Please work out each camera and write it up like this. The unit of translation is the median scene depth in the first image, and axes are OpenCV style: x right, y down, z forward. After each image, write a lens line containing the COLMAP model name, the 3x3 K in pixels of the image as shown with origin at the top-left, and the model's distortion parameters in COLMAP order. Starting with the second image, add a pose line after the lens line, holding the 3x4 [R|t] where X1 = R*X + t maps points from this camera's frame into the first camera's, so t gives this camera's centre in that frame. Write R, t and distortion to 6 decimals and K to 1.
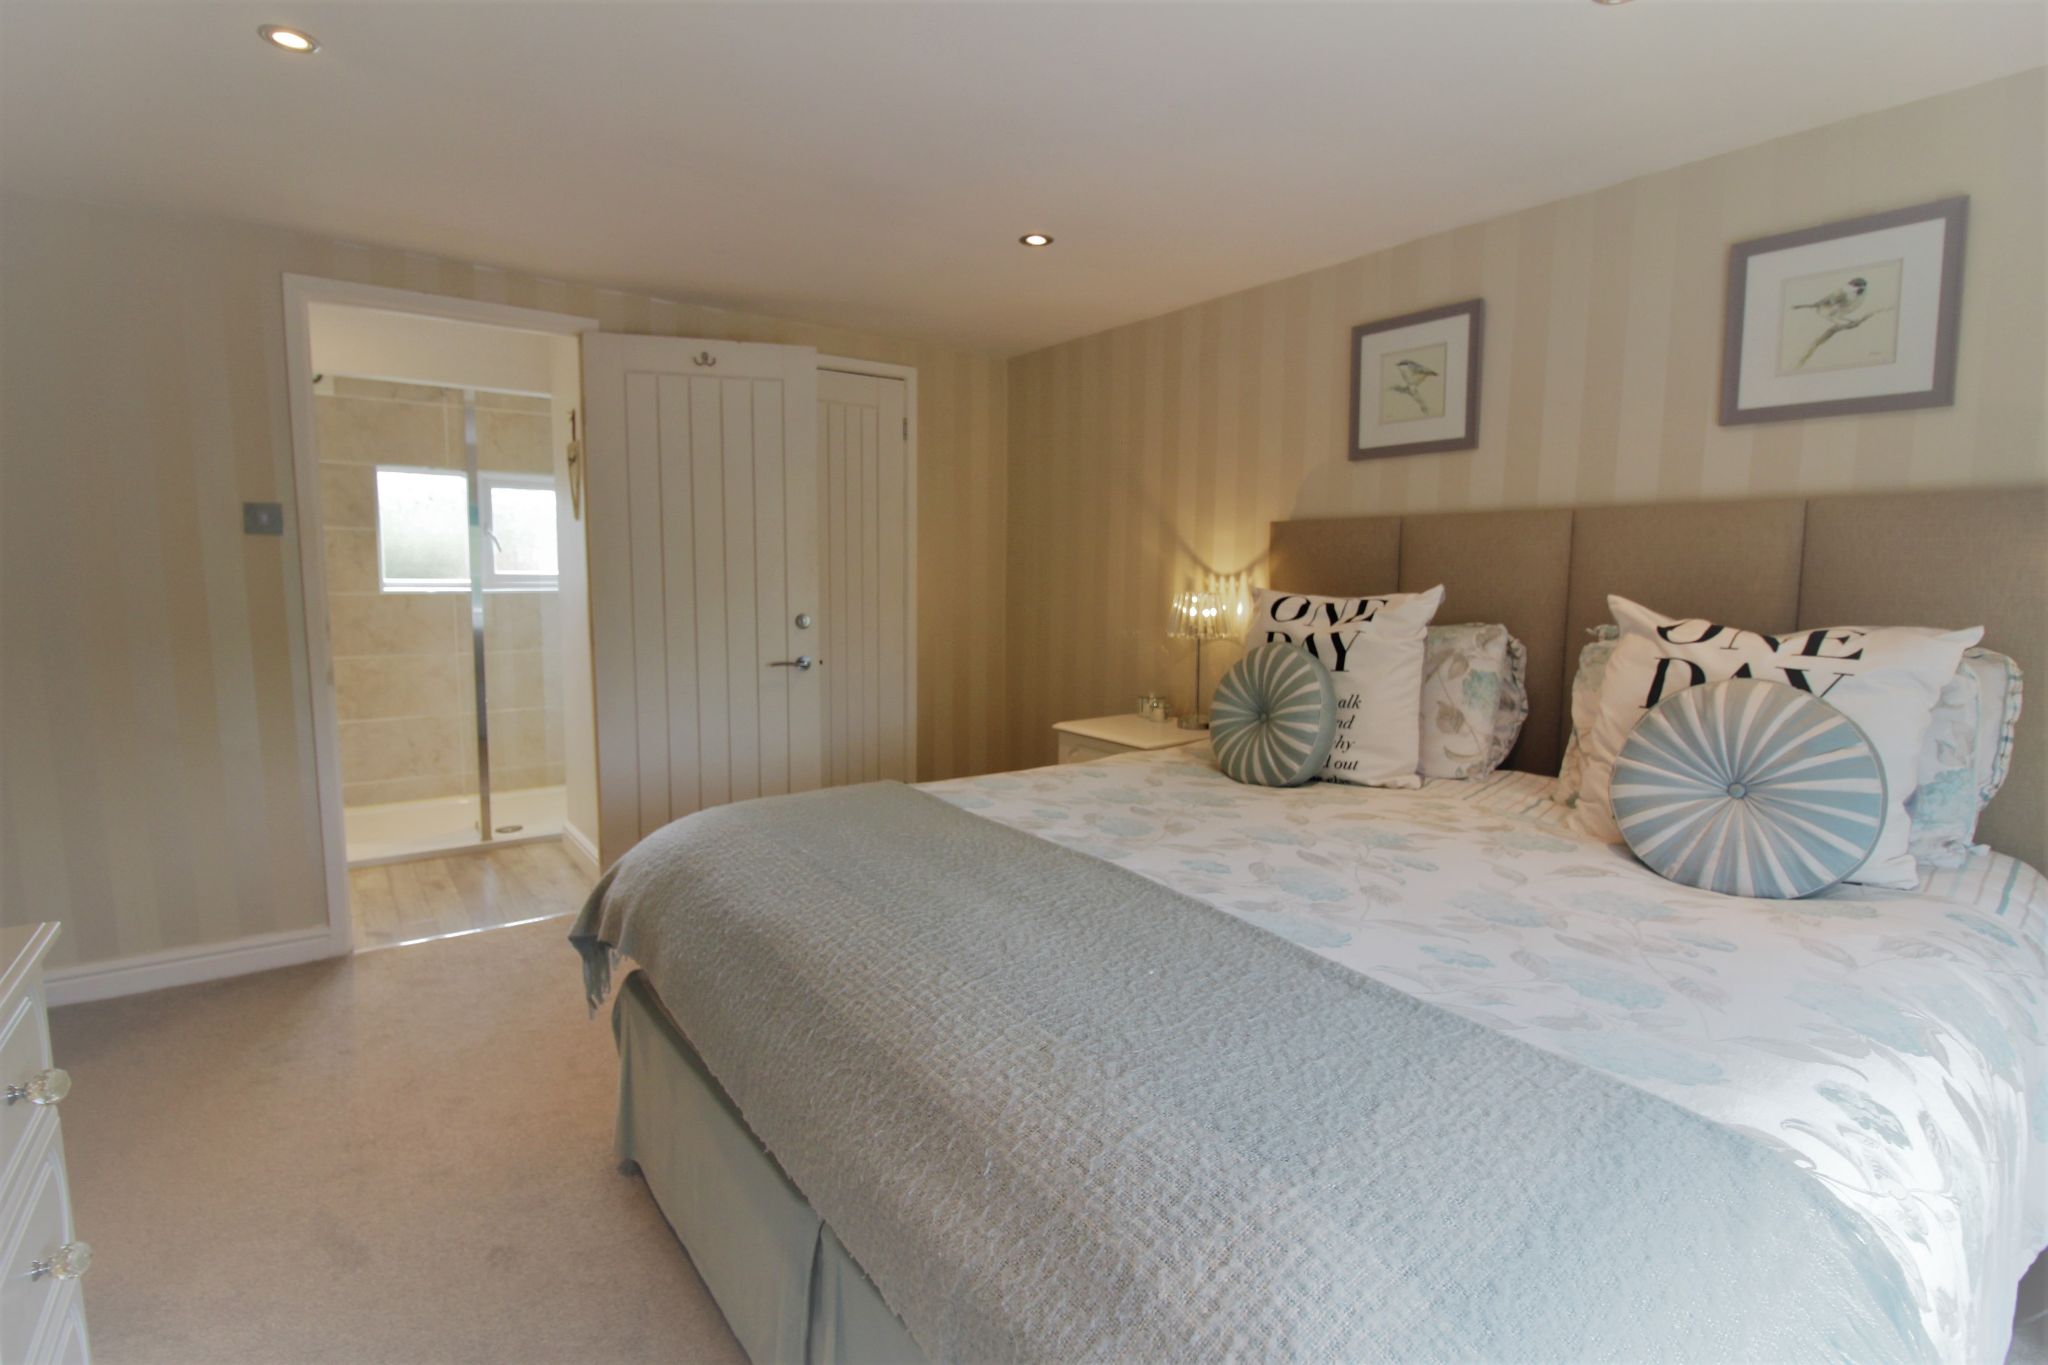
lens RADIAL K [[991.7, 0, 1028.9], [0, 991.7, 630.5], [0, 0, 1]] dist [-0.004556, -0.001323]
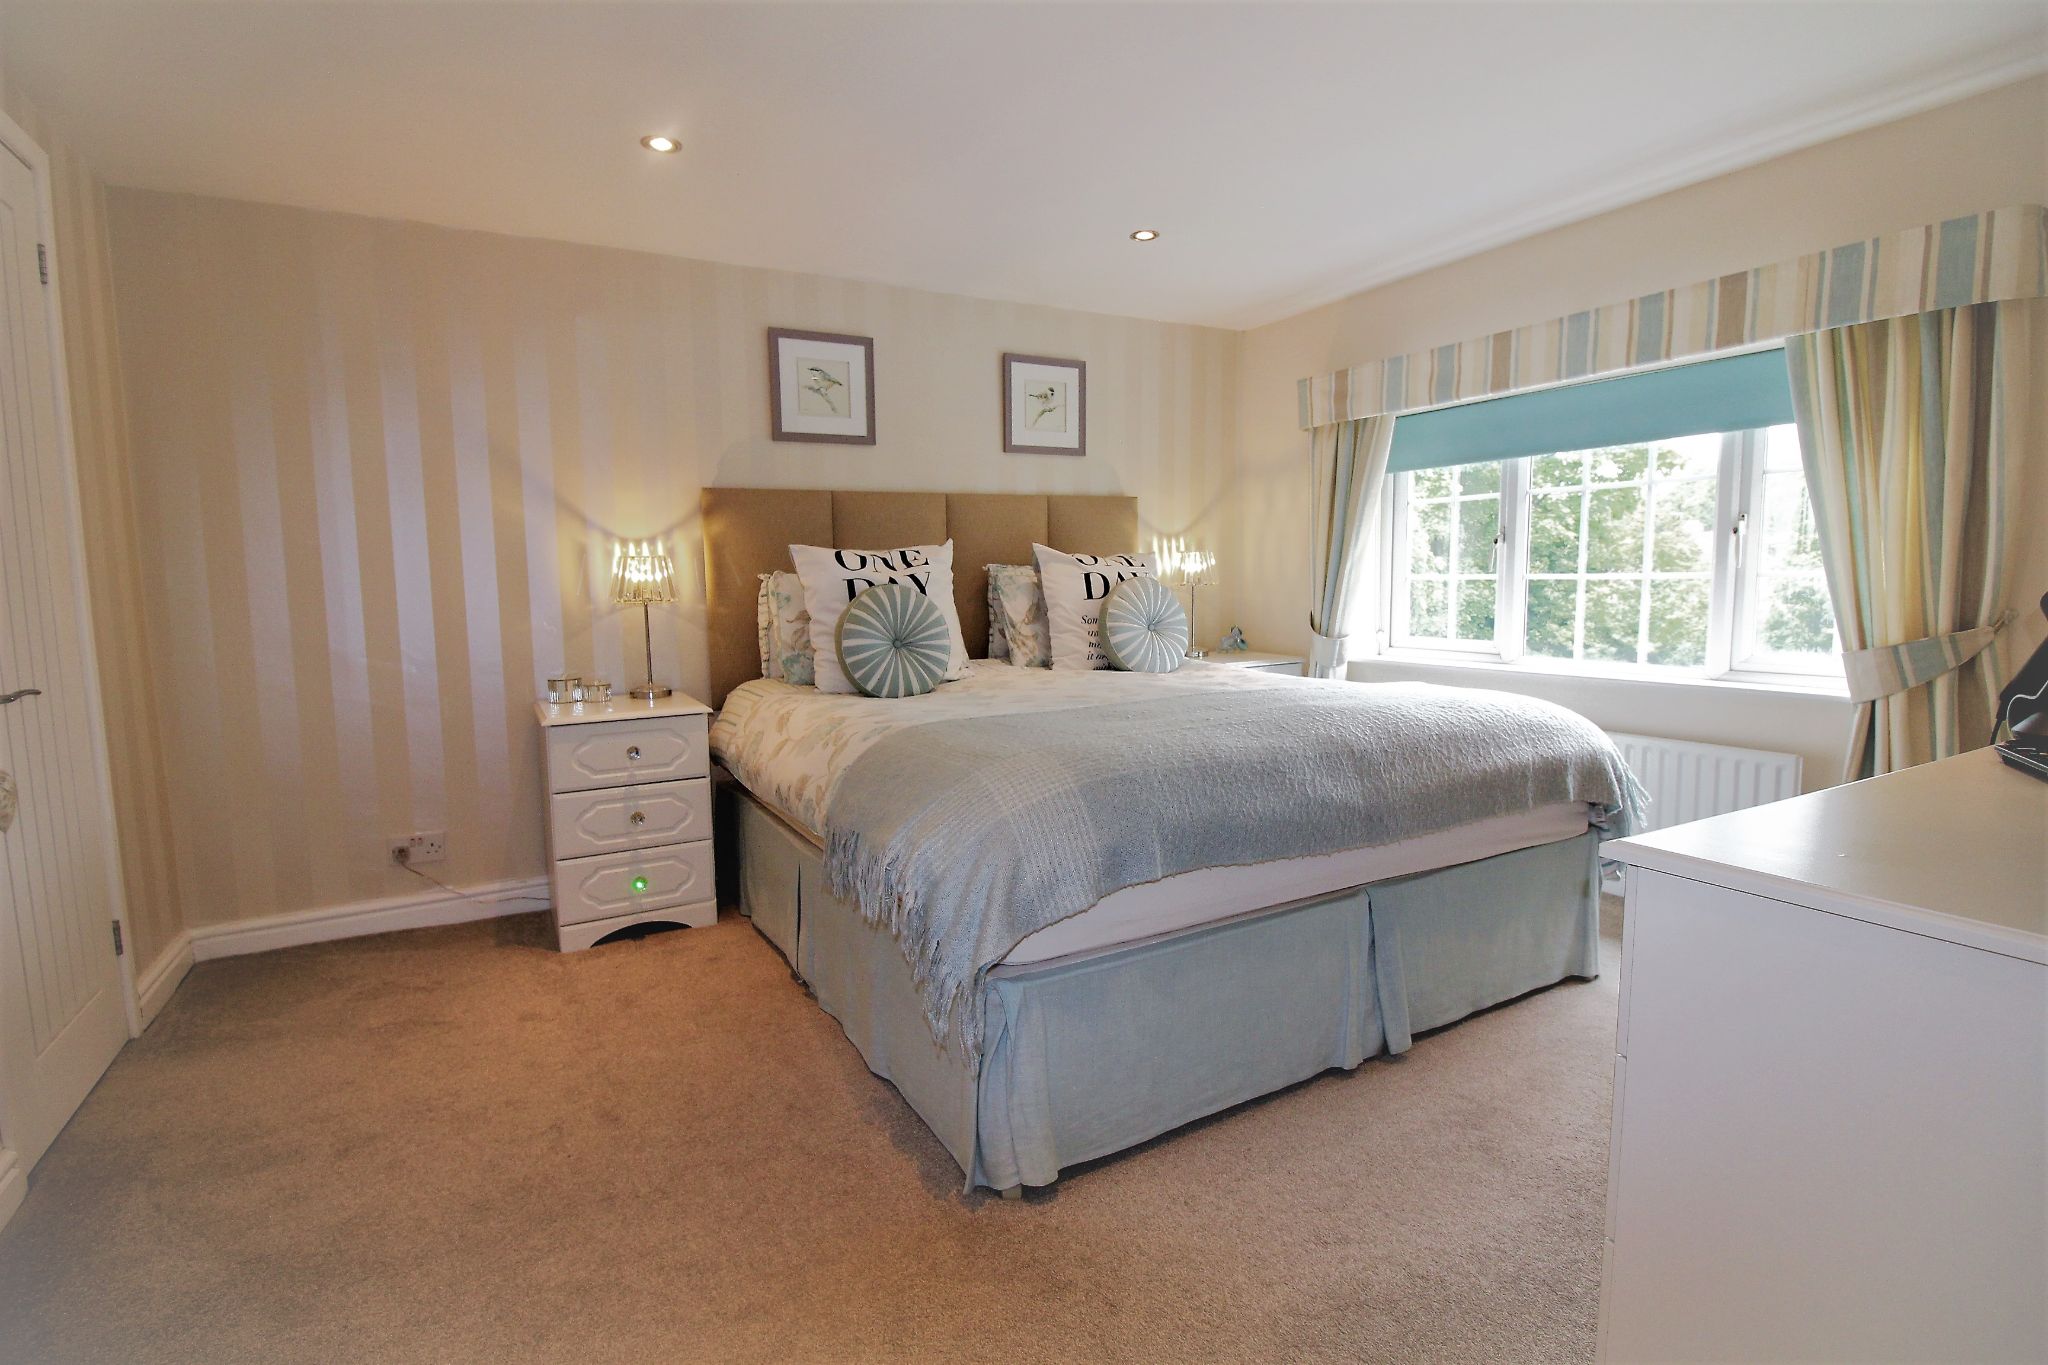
lens RADIAL K [[951.2, 0, 1021.3], [0, 951.2, 648.9], [0, 0, 1]] dist [0.002129, 0.000682]
pose [[0.120020, -0.097602, 0.987962, -0.865050], [0.084351, 0.992560, 0.087809, 0.001607], [-0.989181, 0.072797, 0.127360, 0.632094]]
